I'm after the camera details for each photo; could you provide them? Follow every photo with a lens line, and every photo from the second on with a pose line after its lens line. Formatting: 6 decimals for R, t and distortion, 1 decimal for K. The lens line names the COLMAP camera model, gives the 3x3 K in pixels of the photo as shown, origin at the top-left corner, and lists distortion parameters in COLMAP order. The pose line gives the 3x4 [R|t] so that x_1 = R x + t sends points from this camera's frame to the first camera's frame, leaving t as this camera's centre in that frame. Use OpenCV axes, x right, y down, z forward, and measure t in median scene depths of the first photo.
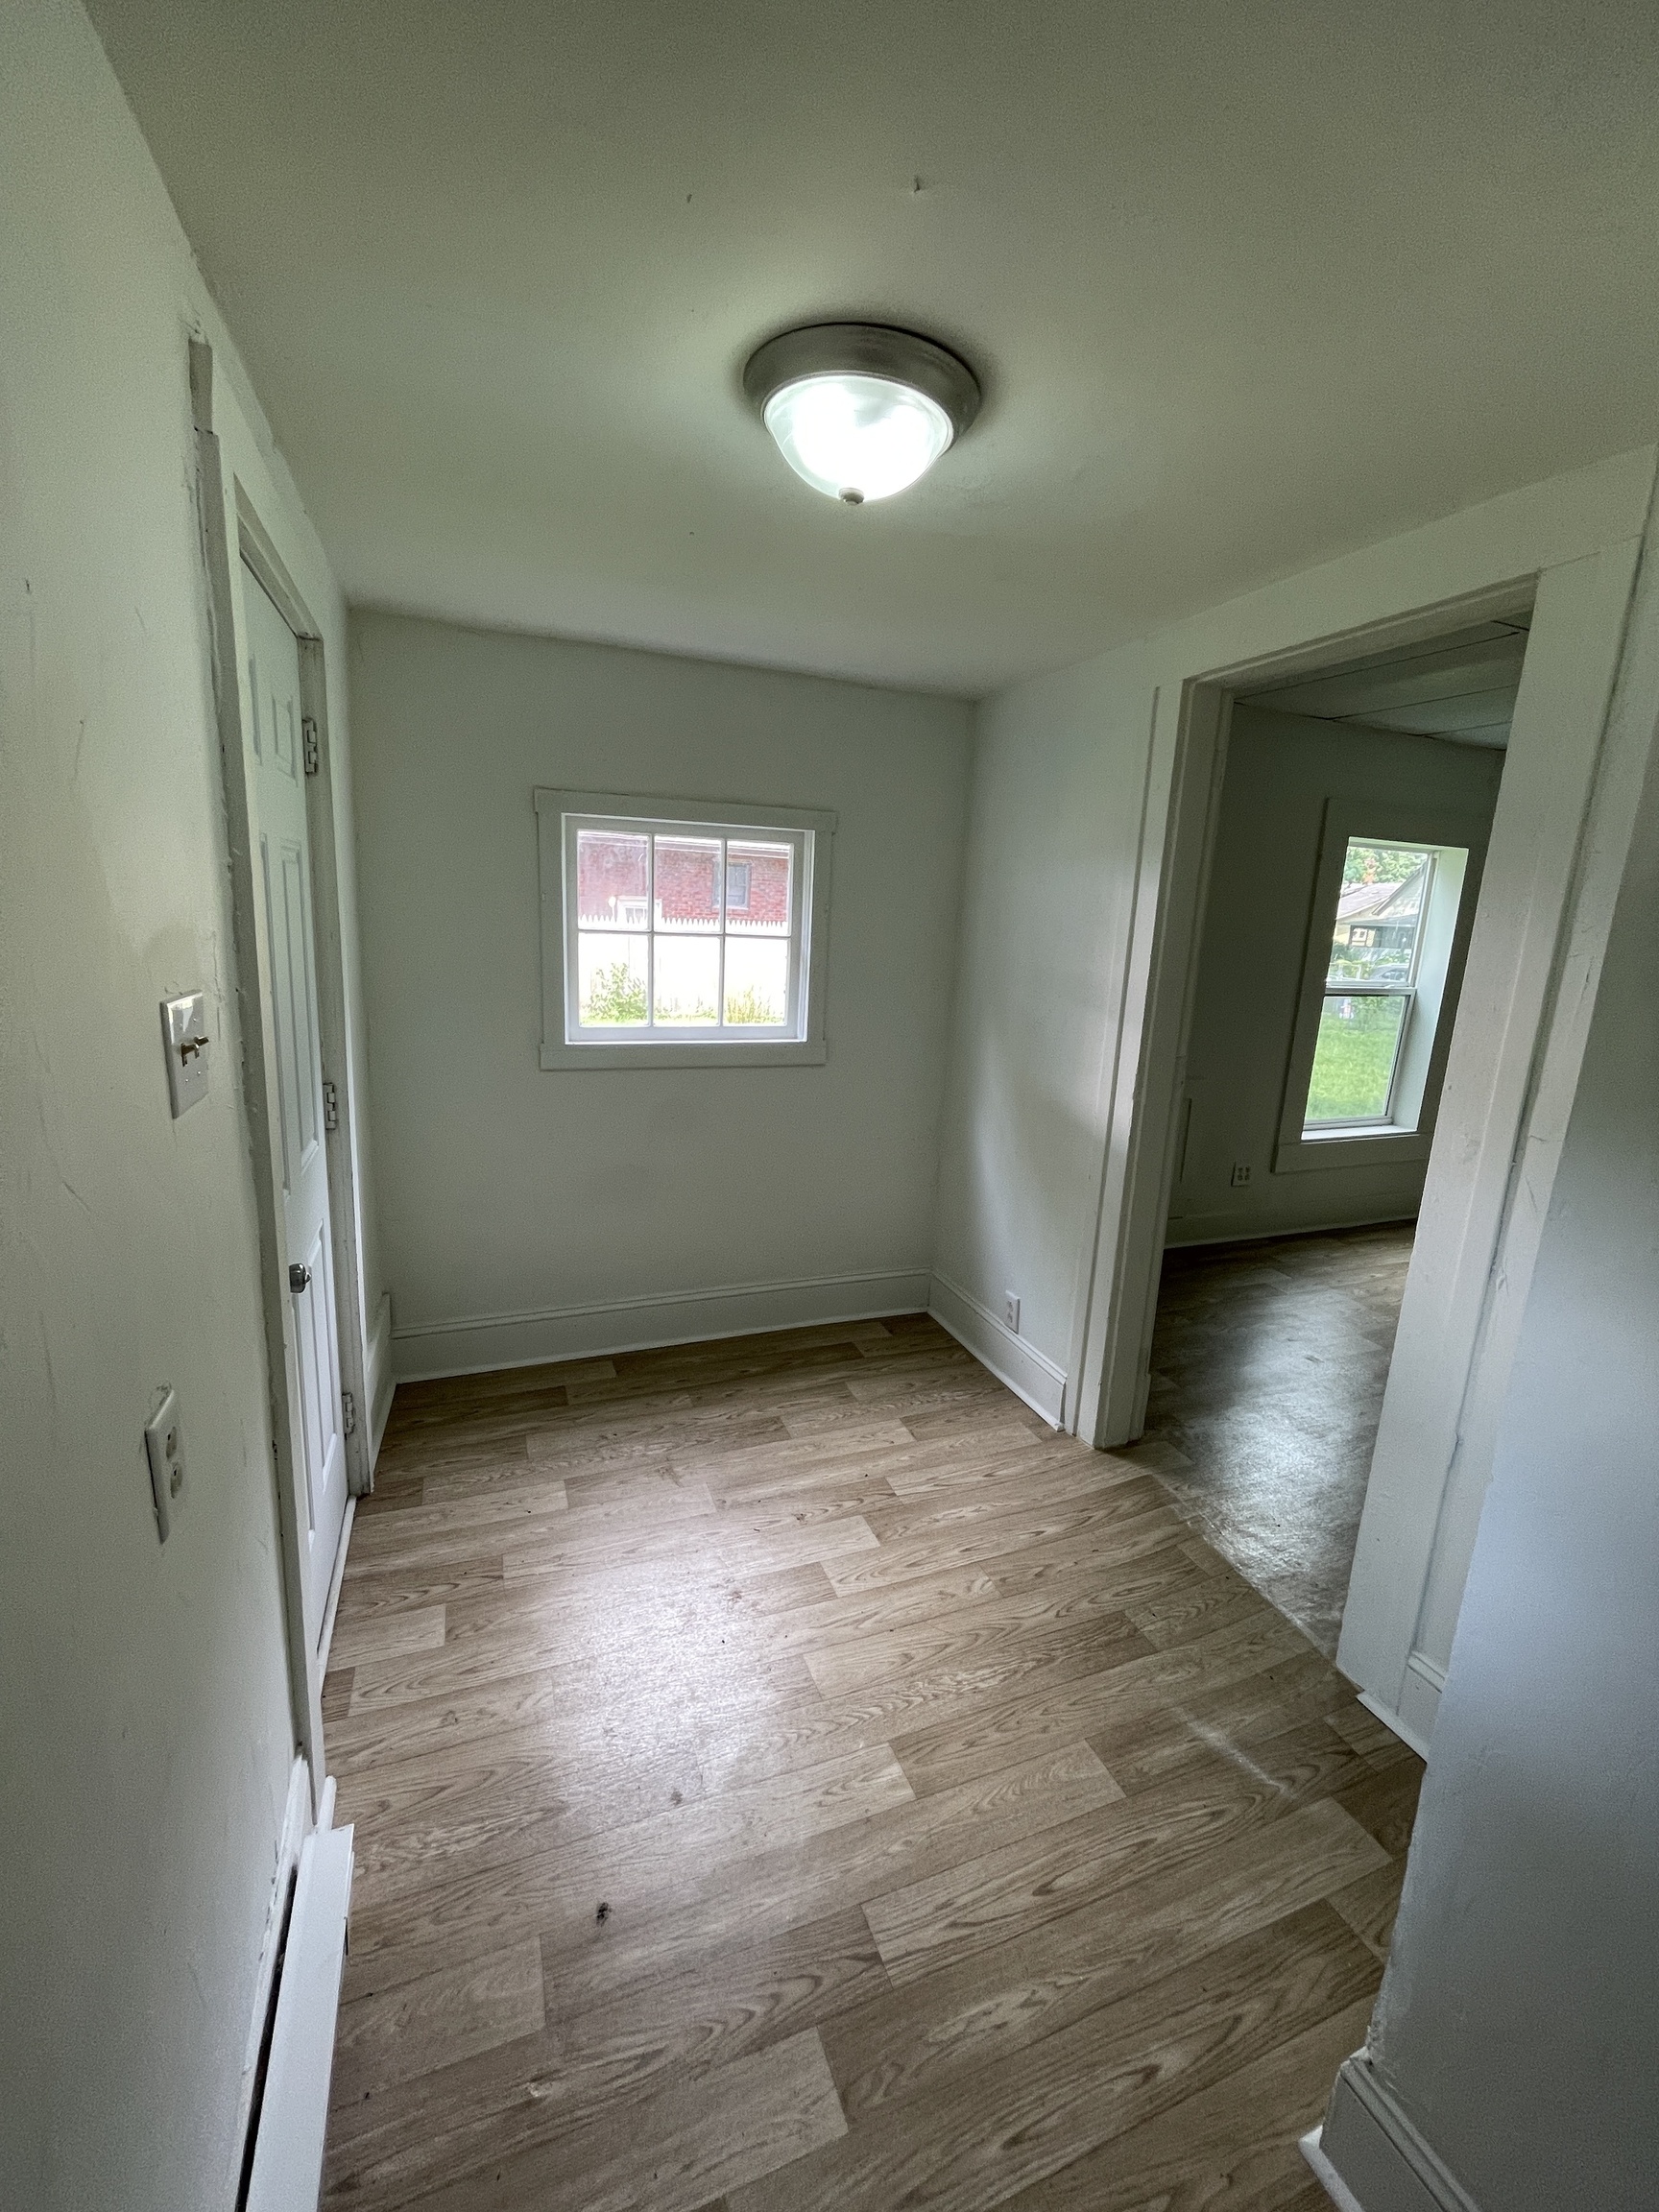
lens RADIAL K [[902.4, 0, 839.2], [0, 902.4, 1104.3], [0, 0, 1]] dist [-0.011150, -0.000692]
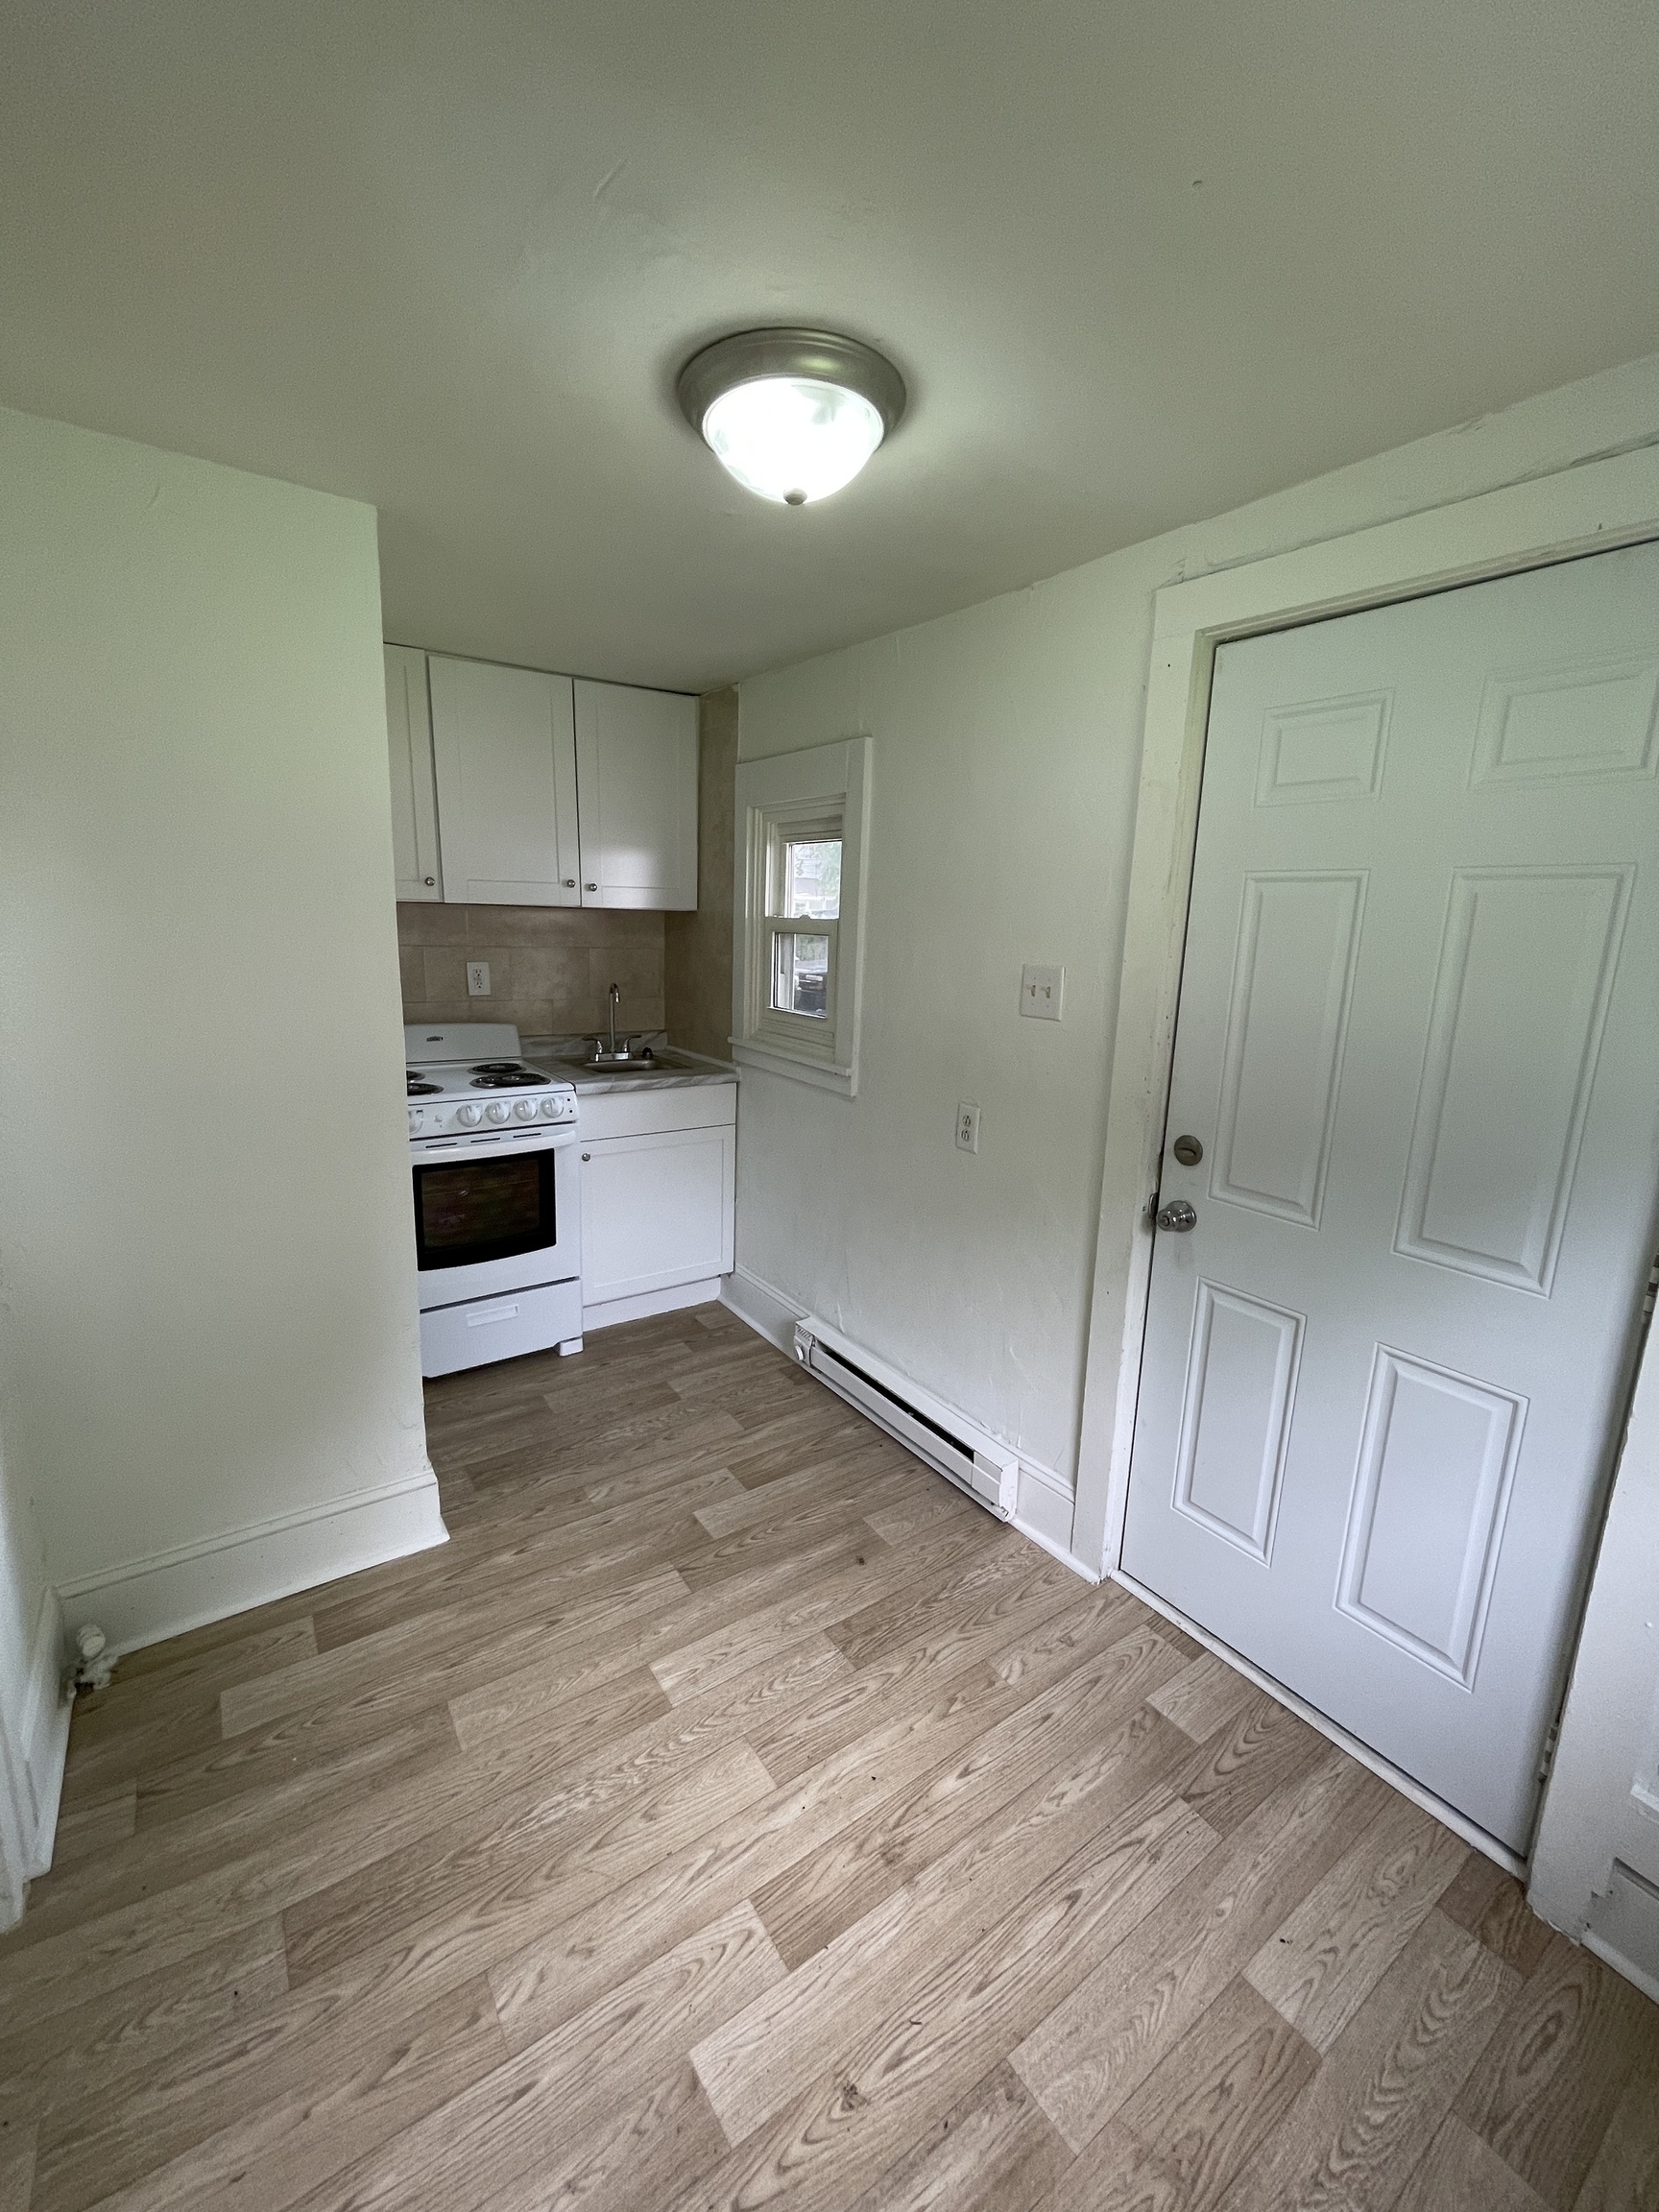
lens RADIAL K [[902.4, 0, 841.5], [0, 902.4, 1107.9], [0, 0, 1]] dist [-0.011150, -0.000692]
pose [[-0.969247, -0.027939, -0.244497, 0.115987], [-0.126471, 0.908843, 0.397505, -0.285525], [0.211103, 0.416203, -0.884427, 1.397866]]
